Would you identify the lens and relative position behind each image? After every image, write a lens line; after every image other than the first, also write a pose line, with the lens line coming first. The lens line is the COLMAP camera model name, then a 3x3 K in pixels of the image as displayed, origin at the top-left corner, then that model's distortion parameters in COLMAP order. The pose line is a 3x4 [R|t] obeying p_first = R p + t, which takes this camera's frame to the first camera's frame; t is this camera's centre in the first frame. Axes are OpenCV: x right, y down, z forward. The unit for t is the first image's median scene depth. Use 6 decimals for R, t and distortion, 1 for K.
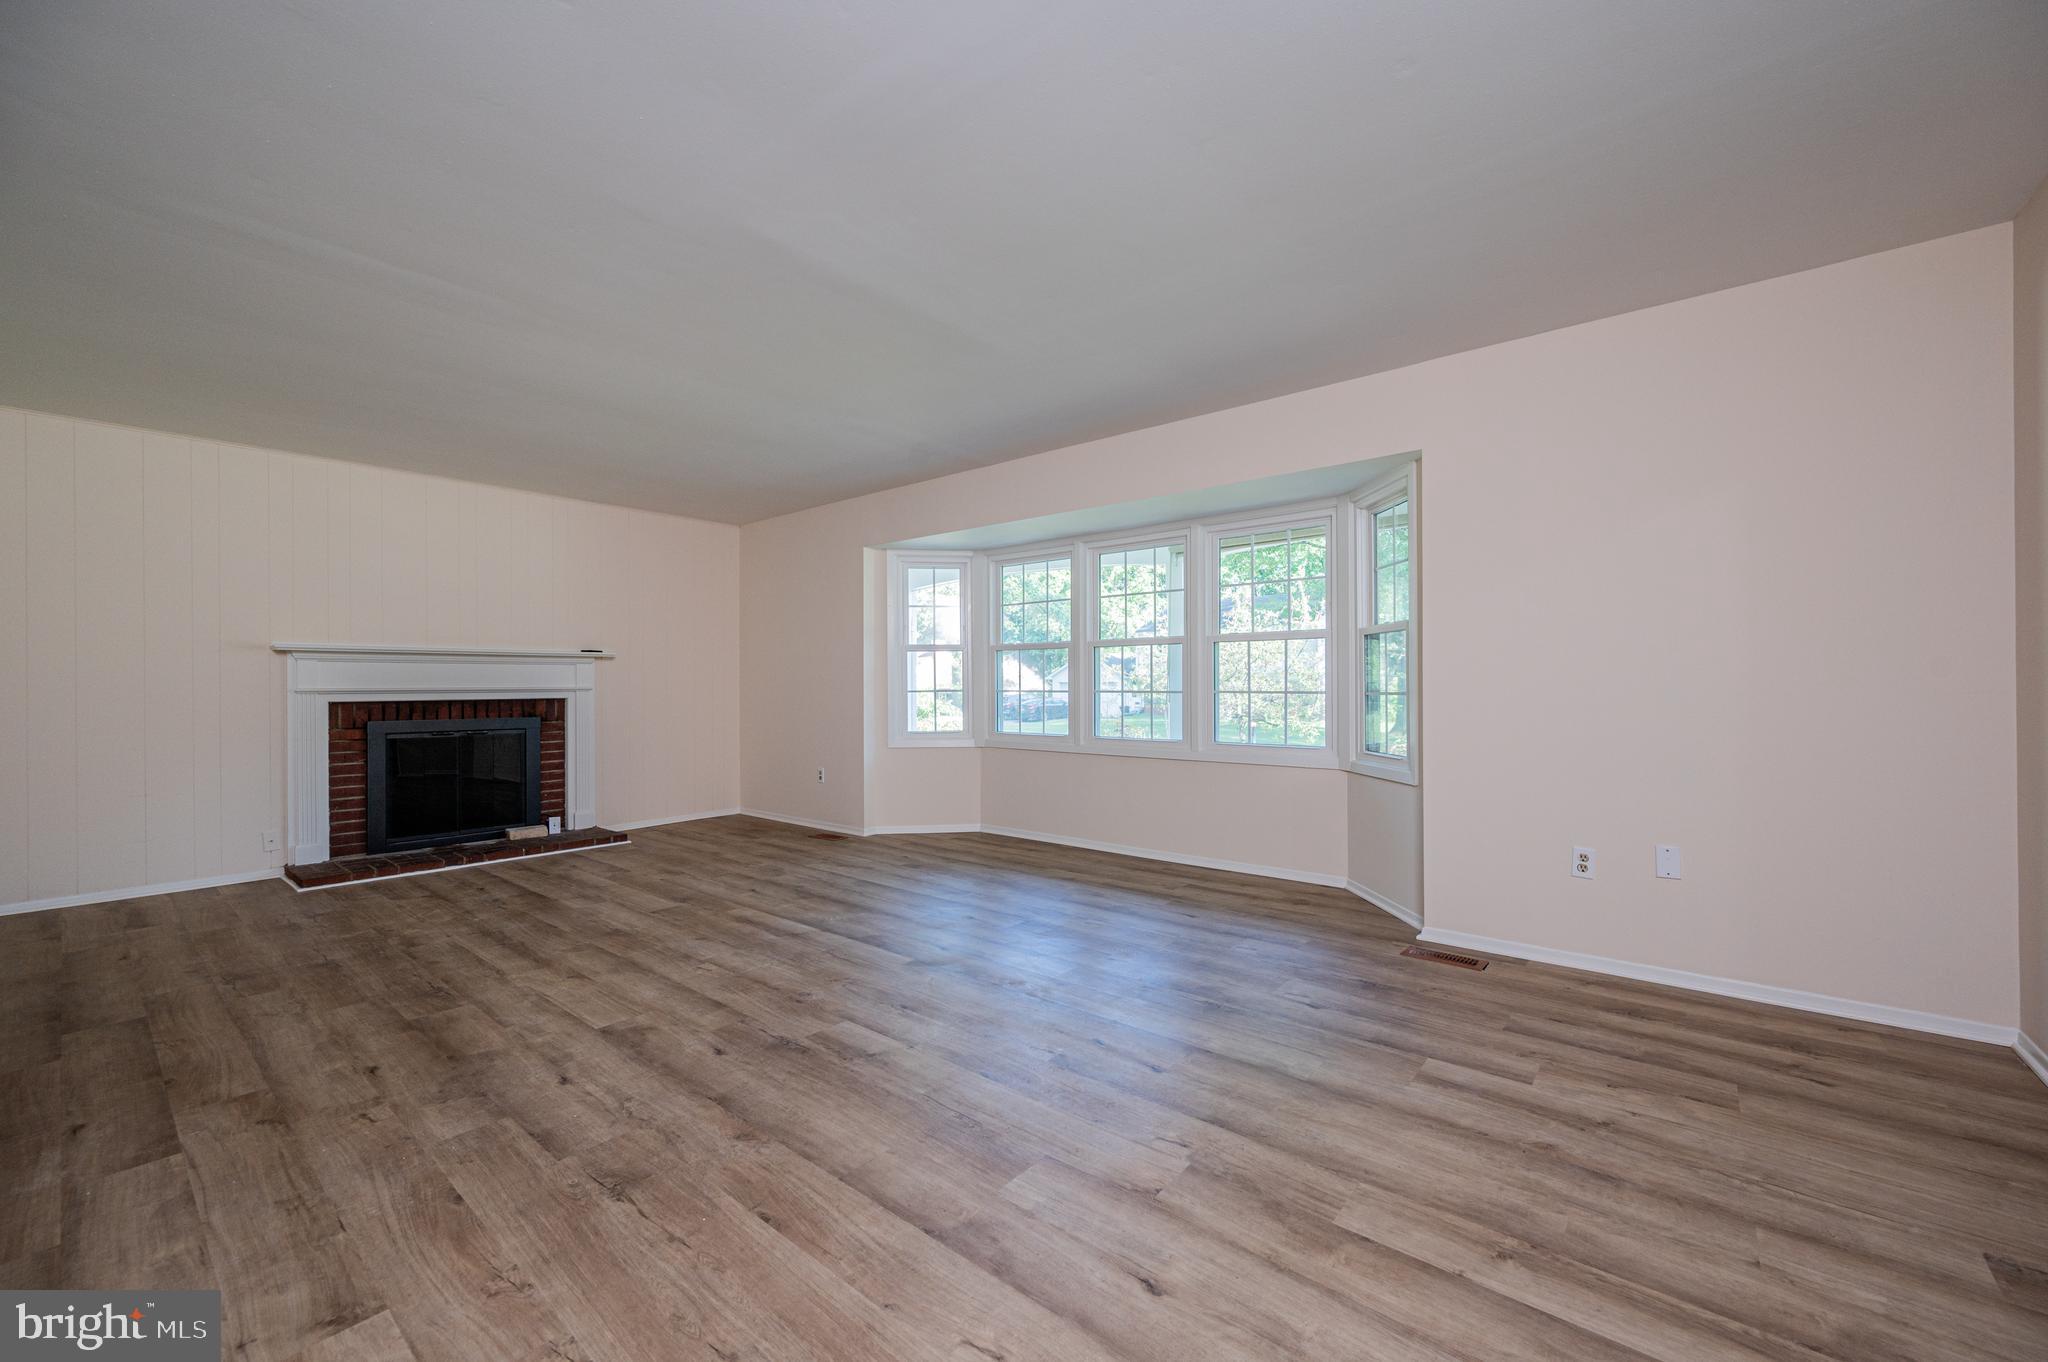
lens RADIAL K [[806.7, 0, 1028.8], [0, 806.7, 678.8], [0, 0, 1]] dist [0.000129, 0.000308]
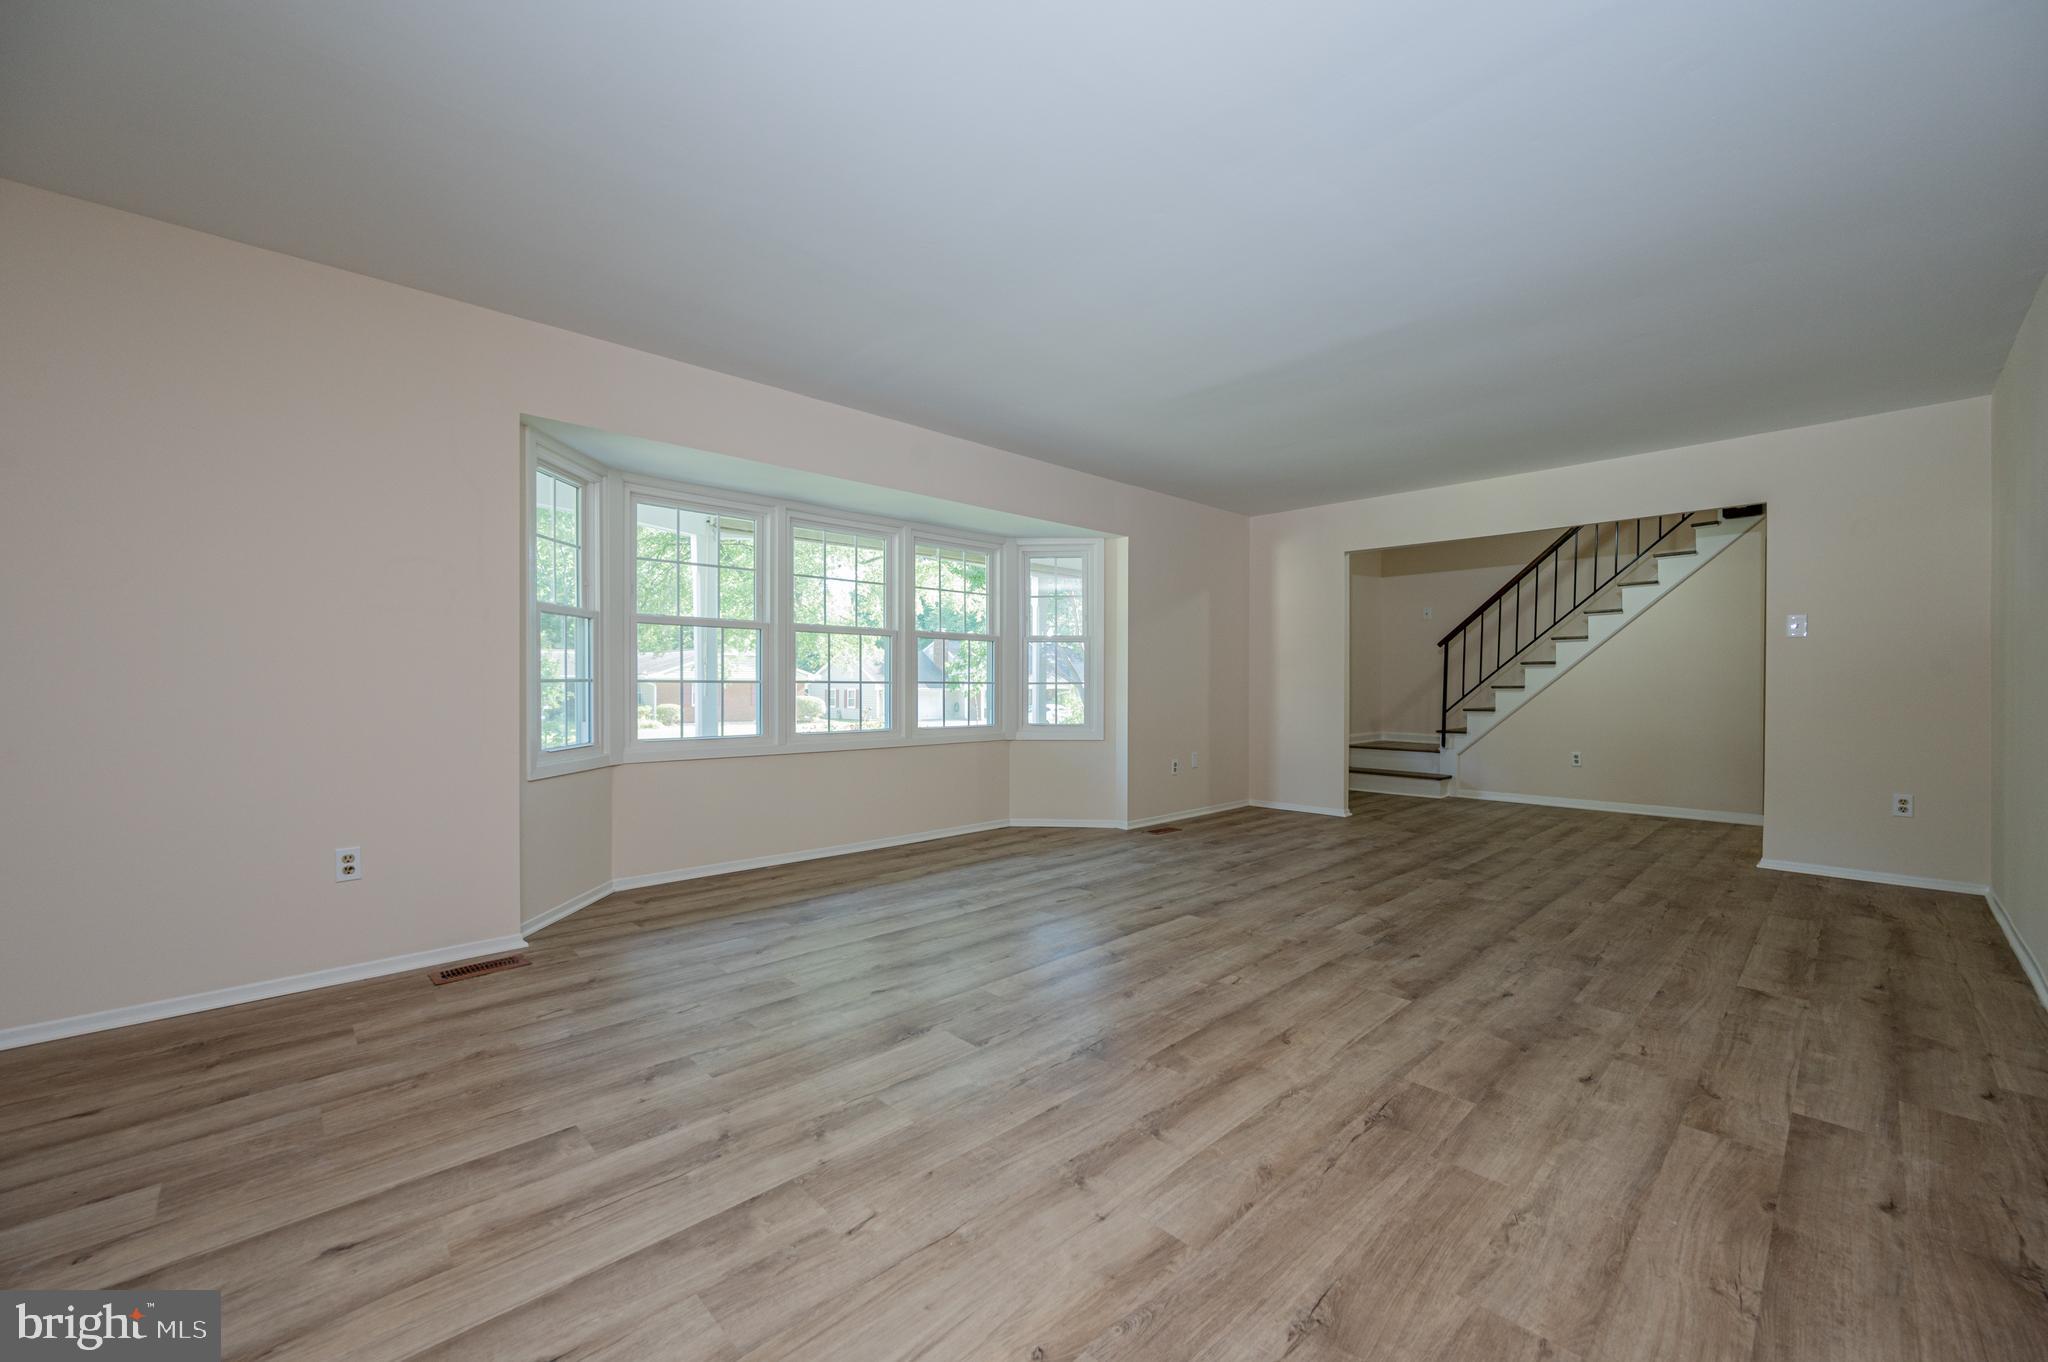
lens RADIAL K [[806.7, 0, 1015.7], [0, 806.7, 692.8], [0, 0, 1]] dist [0.000129, 0.000308]
pose [[0.115278, -0.006067, 0.993315, -1.394466], [-0.011935, 0.999901, 0.007492, 0.030031], [-0.993262, -0.012719, 0.115194, 1.195176]]
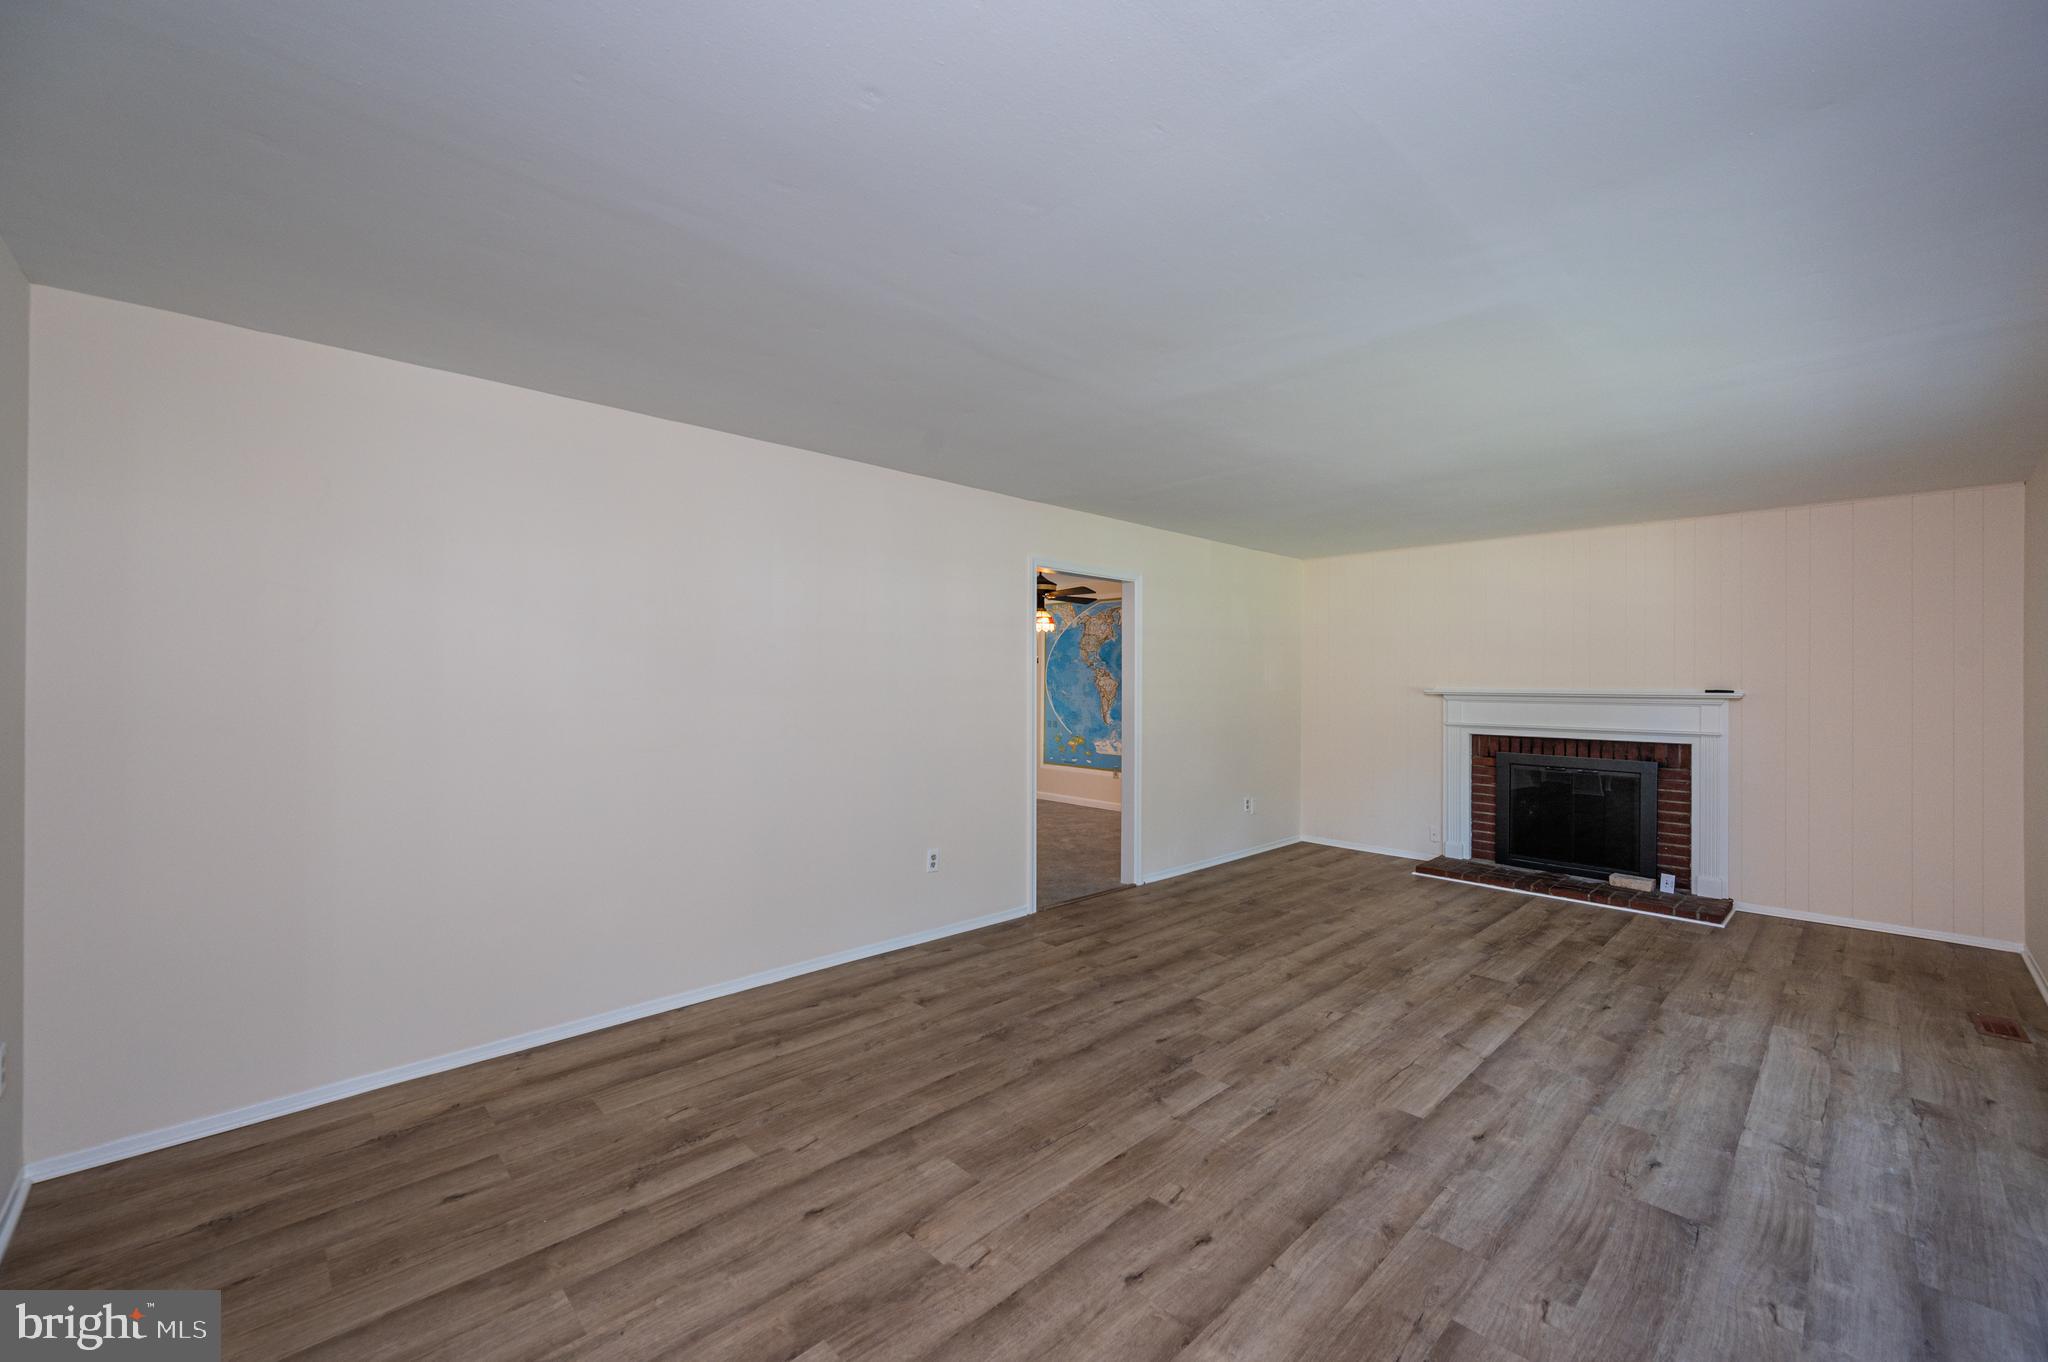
lens RADIAL K [[806.7, 0, 1040.3], [0, 806.7, 671.4], [0, 0, 1]] dist [0.000129, 0.000308]
pose [[-0.097223, -0.006212, -0.995243, 0.757139], [0.002898, 0.999975, -0.006525, -0.104362], [0.995258, -0.003518, -0.097203, 0.747327]]
